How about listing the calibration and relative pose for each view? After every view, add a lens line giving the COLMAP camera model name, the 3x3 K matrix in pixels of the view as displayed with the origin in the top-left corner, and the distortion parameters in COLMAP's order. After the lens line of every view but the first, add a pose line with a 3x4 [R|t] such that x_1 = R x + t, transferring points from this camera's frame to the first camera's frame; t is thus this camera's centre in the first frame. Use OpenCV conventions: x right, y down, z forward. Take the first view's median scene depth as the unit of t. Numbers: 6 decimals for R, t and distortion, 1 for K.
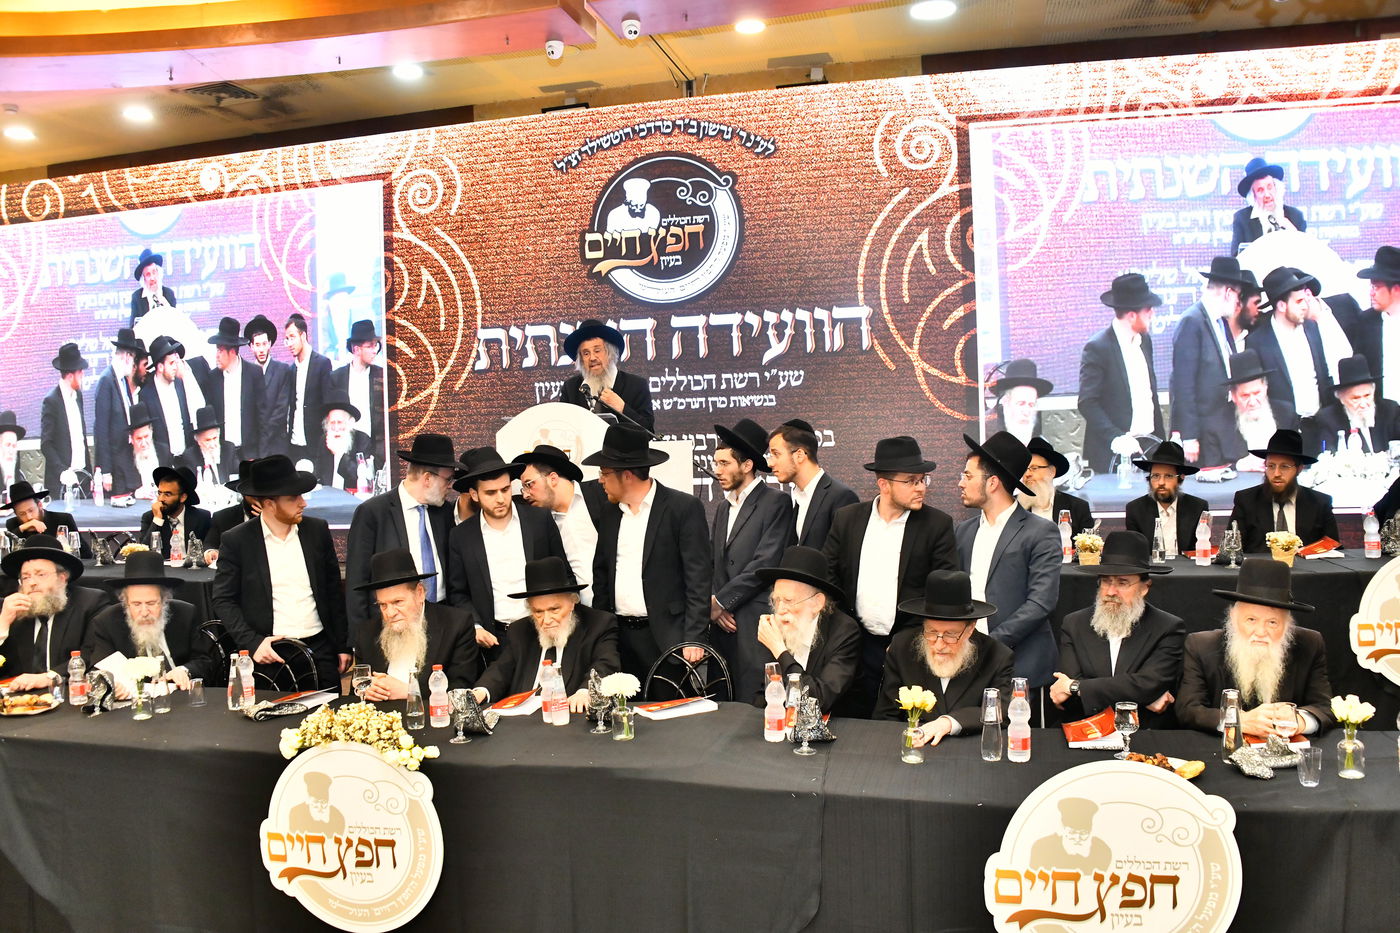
lens RADIAL K [[1110.4, 0, 708.1], [0, 1110.4, 478.6], [0, 0, 1]] dist [-0.143413, 0.067377]
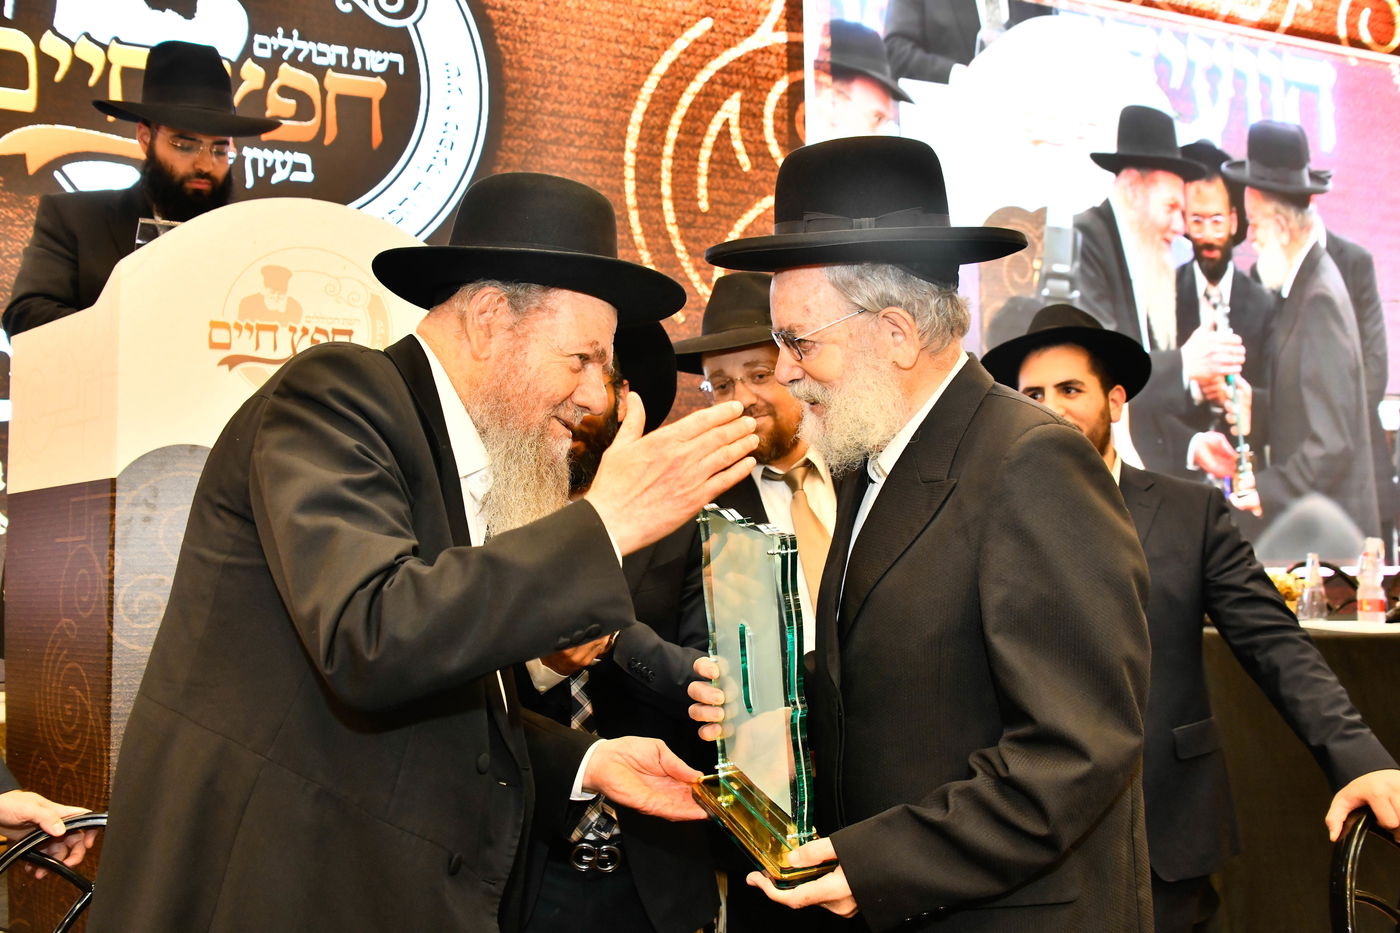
lens RADIAL K [[1323.0, 0, 707.9], [0, 1323.0, 467.6], [0, 0, 1]] dist [-0.008812, 0.000000]
pose [[0.804164, 0.063880, 0.590965, -0.216807], [0.003340, 0.993707, -0.111959, 0.052650], [-0.594398, 0.092007, 0.798890, 0.437871]]
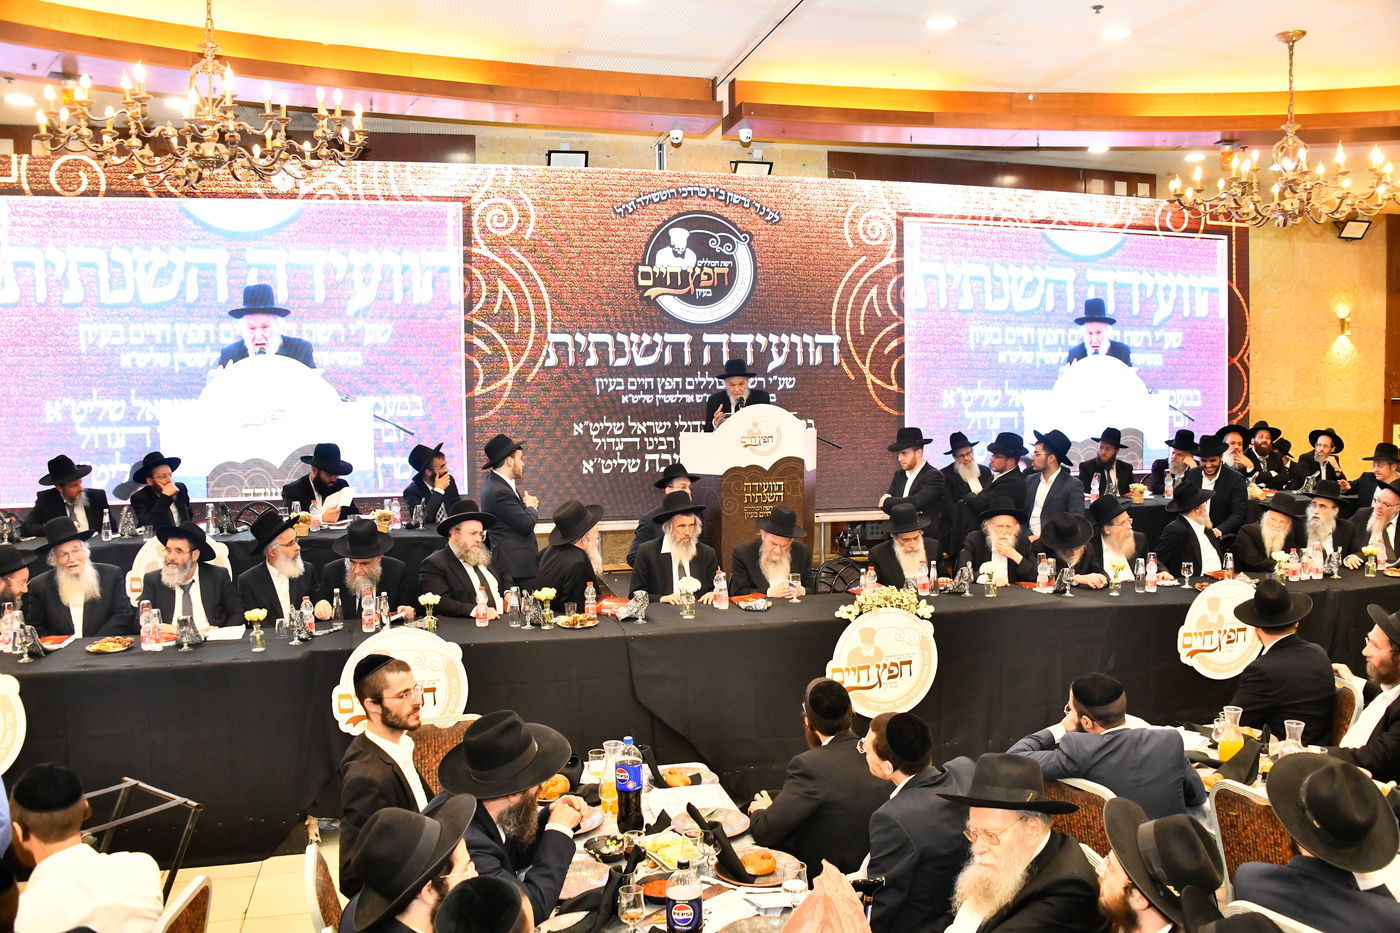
lens RADIAL K [[1110.4, 0, 706.2], [0, 1110.4, 477.4], [0, 0, 1]] dist [-0.143413, 0.067377]
pose [[0.881795, -0.011185, 0.471501, -0.686715], [-0.003204, 0.999554, 0.029703, -0.010712], [-0.471622, -0.027703, 0.881365, -0.209266]]
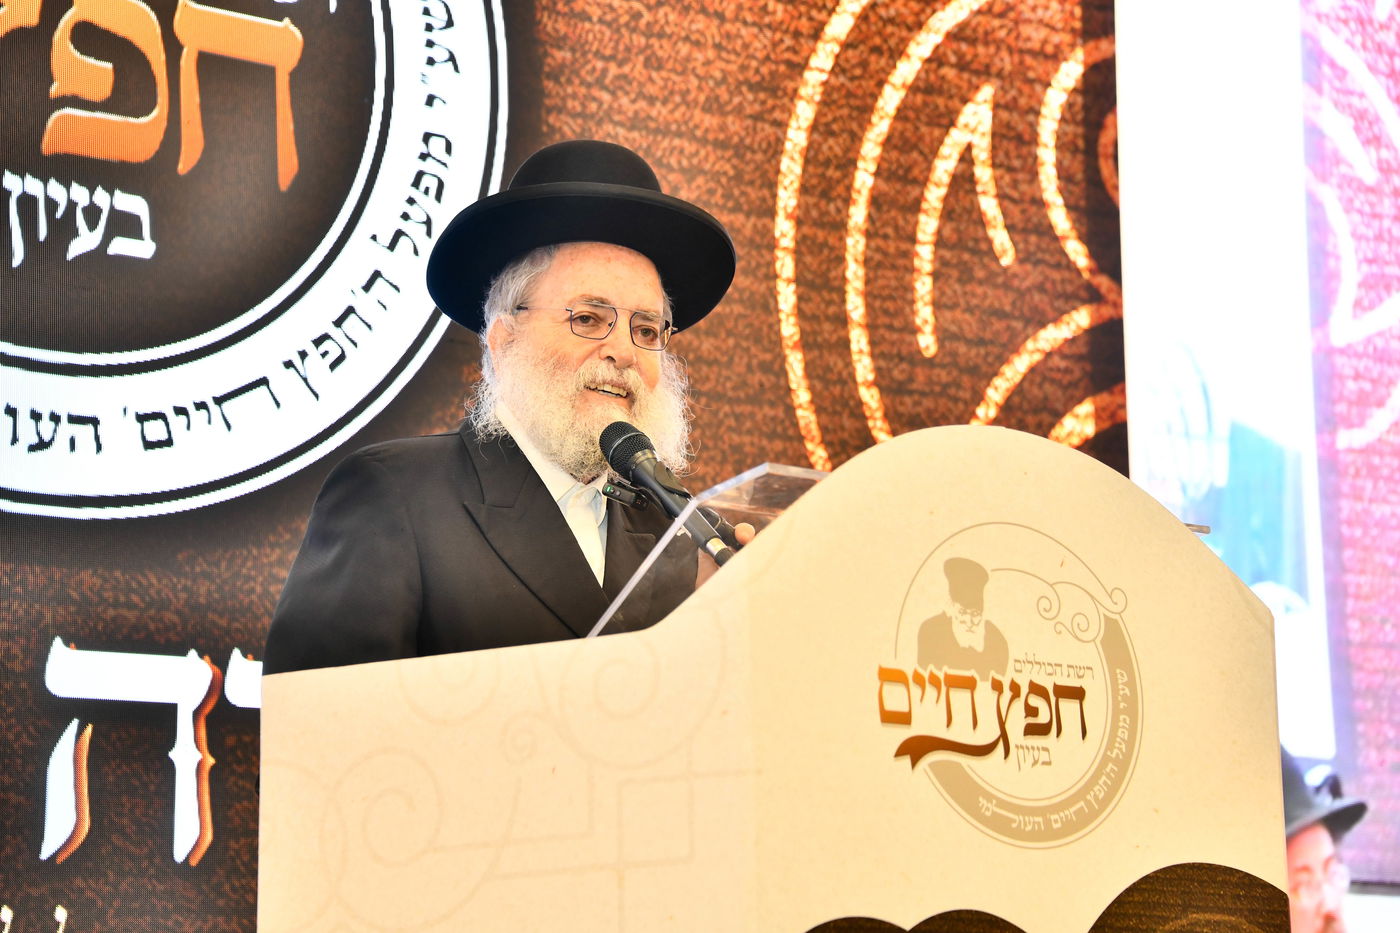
lens RADIAL K [[3750.5, 0, 704.5], [0, 3750.5, 498.6], [0, 0, 1]] dist [0.944782, 0.000000]
pose [[0.637293, 0.155215, 0.754829, -0.491674], [0.022584, 0.975323, -0.219623, 0.061692], [-0.770291, 0.157011, 0.618061, 0.490109]]
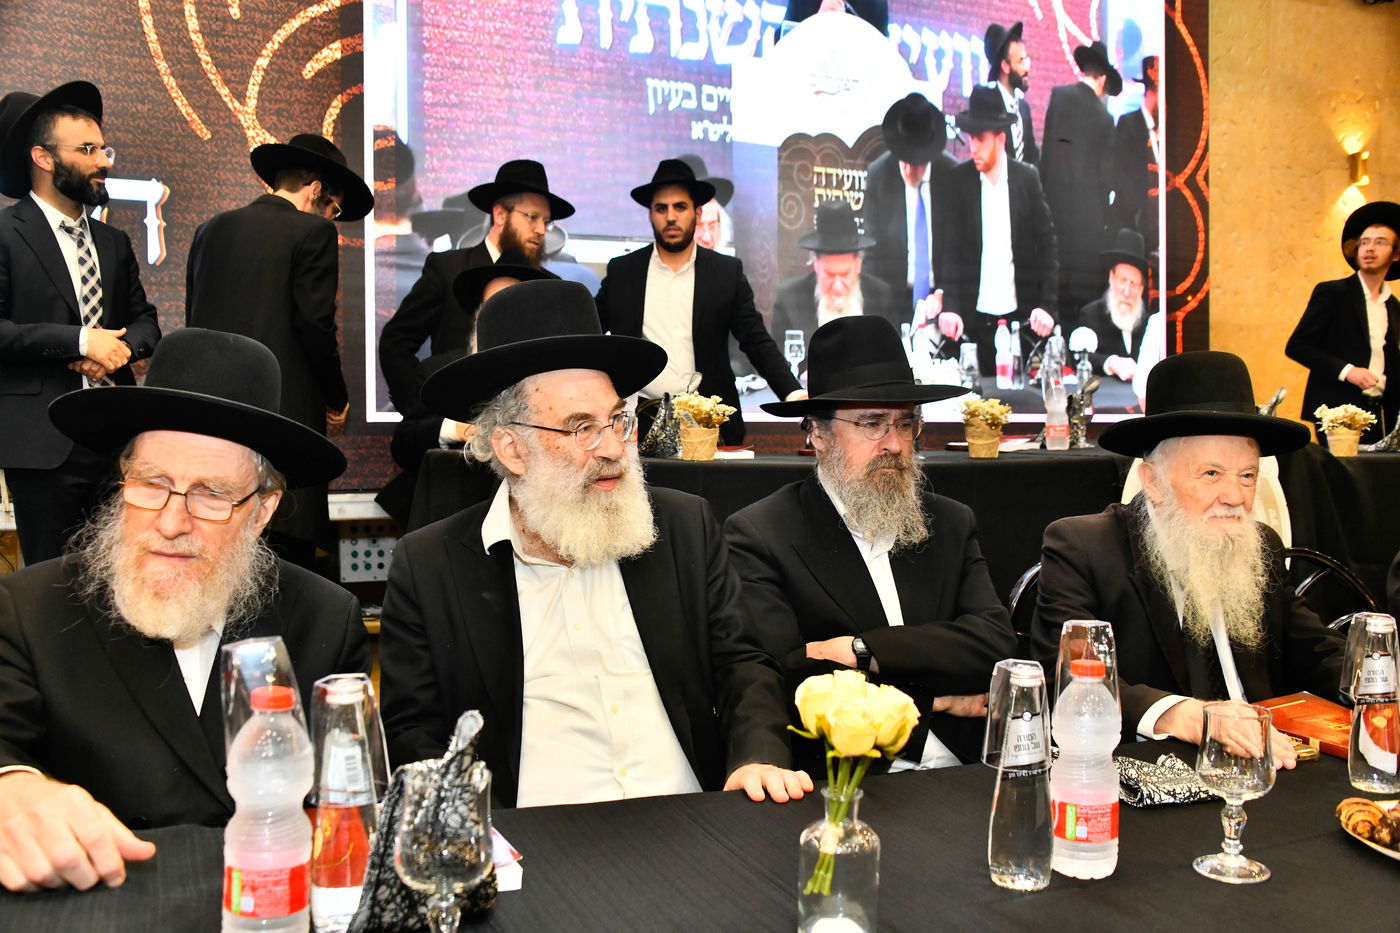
lens RADIAL K [[1273.6, 0, 701.7], [0, 1273.6, 479.6], [0, 0, 1]] dist [-0.091709, 0.159314]
pose [[0.787727, 0.004045, 0.616012, -0.018248], [-0.003345, 0.999992, -0.002289, 0.066142], [-0.616016, -0.000257, 0.787734, 0.360501]]
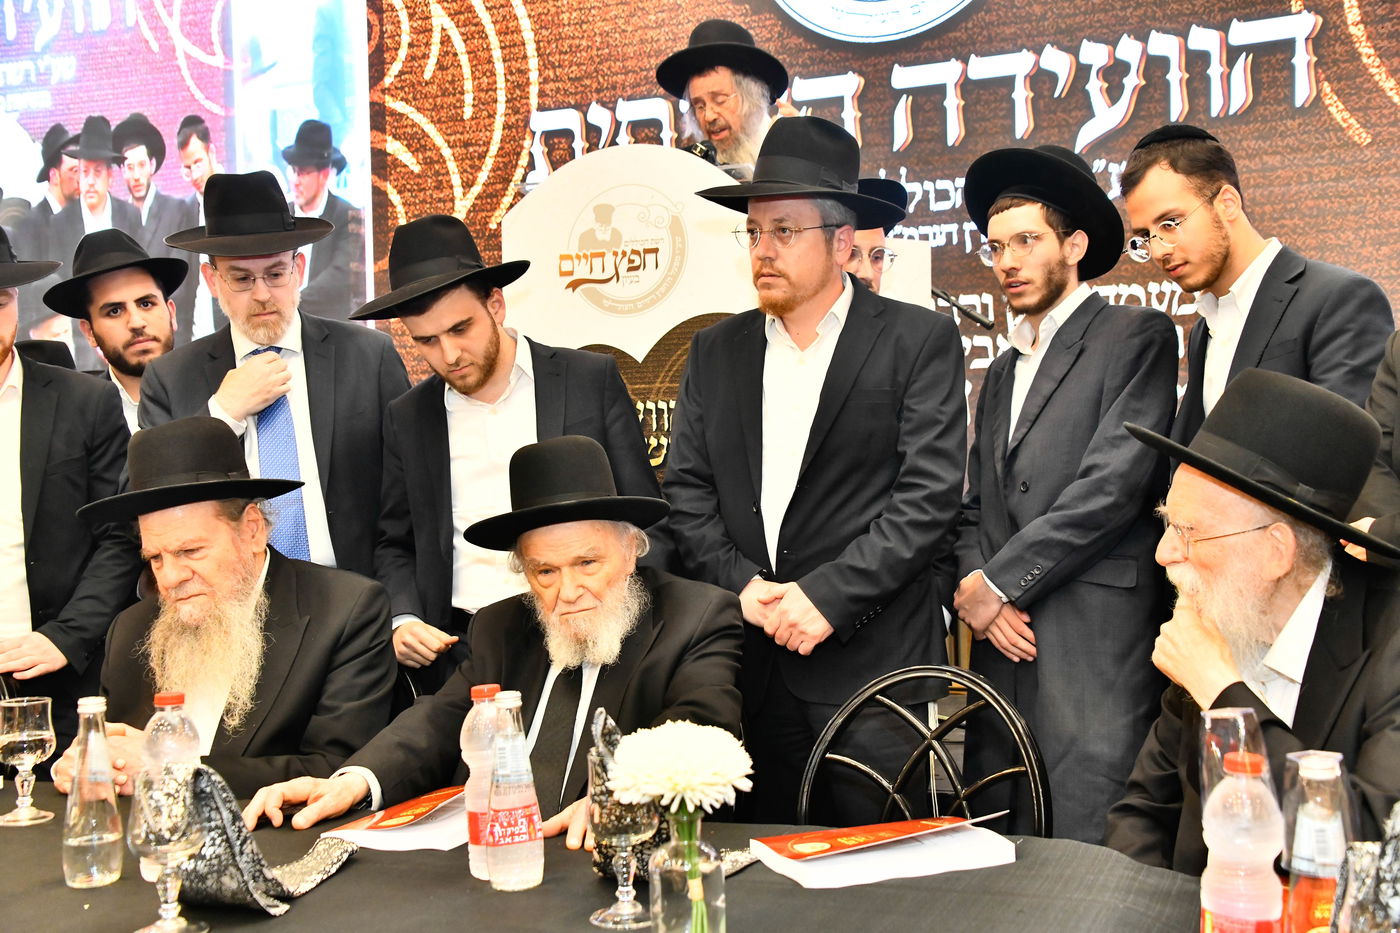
lens RADIAL K [[1509.6, 0, 704.5], [0, 1509.6, 468.5], [0, 0, 1]] dist [0.086185, 0.000000]
pose [[0.987396, 0.011300, -0.157866, -0.006061], [-0.015386, 0.999577, -0.024686, 0.059348], [0.157520, 0.026804, 0.987152, 0.300847]]
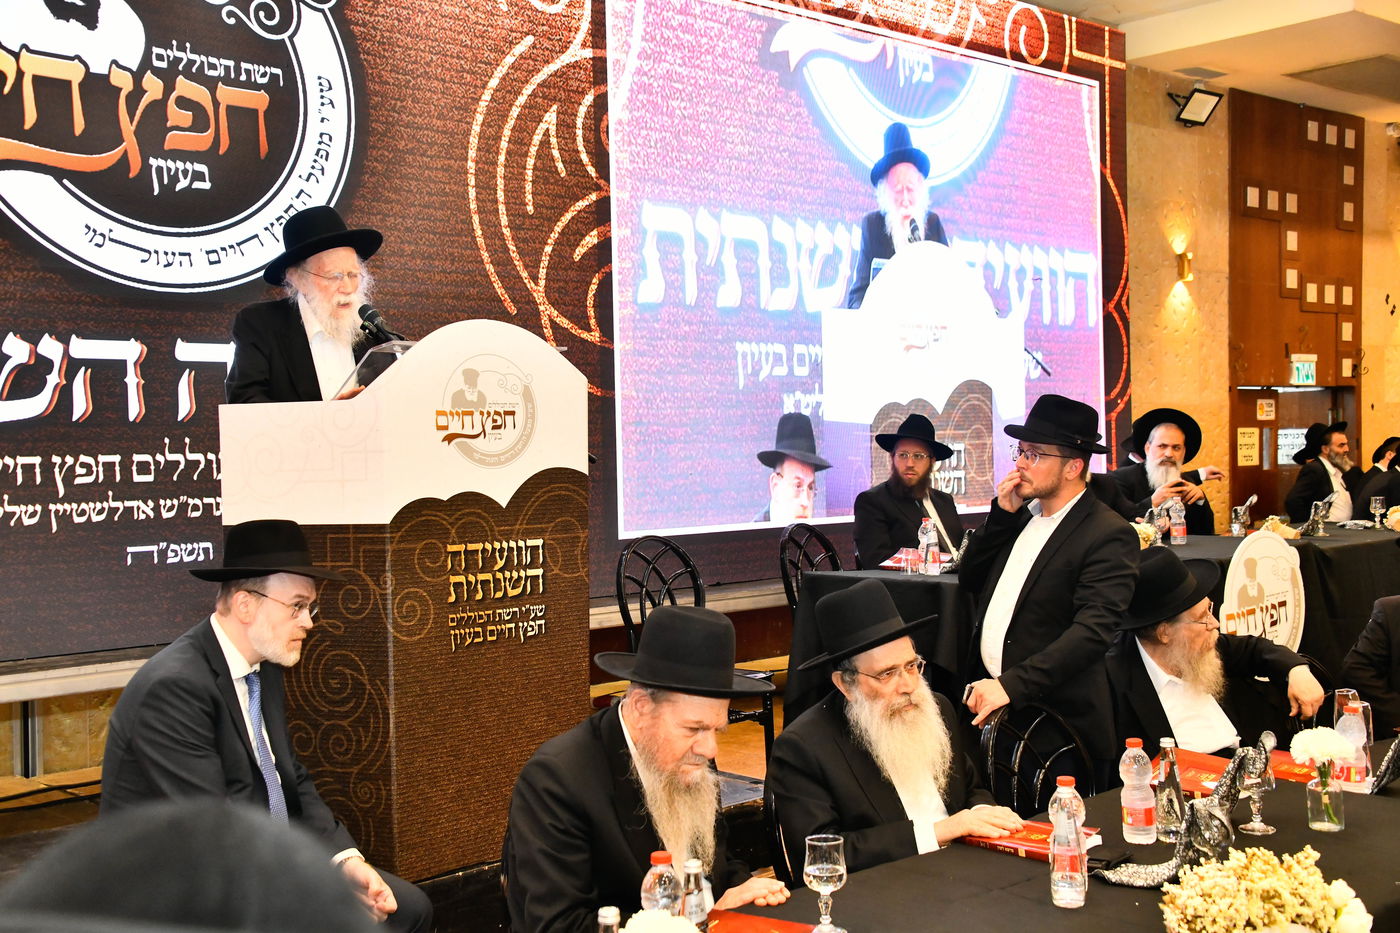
lens RADIAL K [[1572.4, 0, 699.1], [0, 1572.4, 483.7], [0, 0, 1]] dist [0.102044, 0.000000]
pose [[0.561511, -0.004819, 0.827456, -0.529999], [0.026516, 0.999574, -0.012172, 0.015671], [-0.827045, 0.028776, 0.561399, 0.378521]]
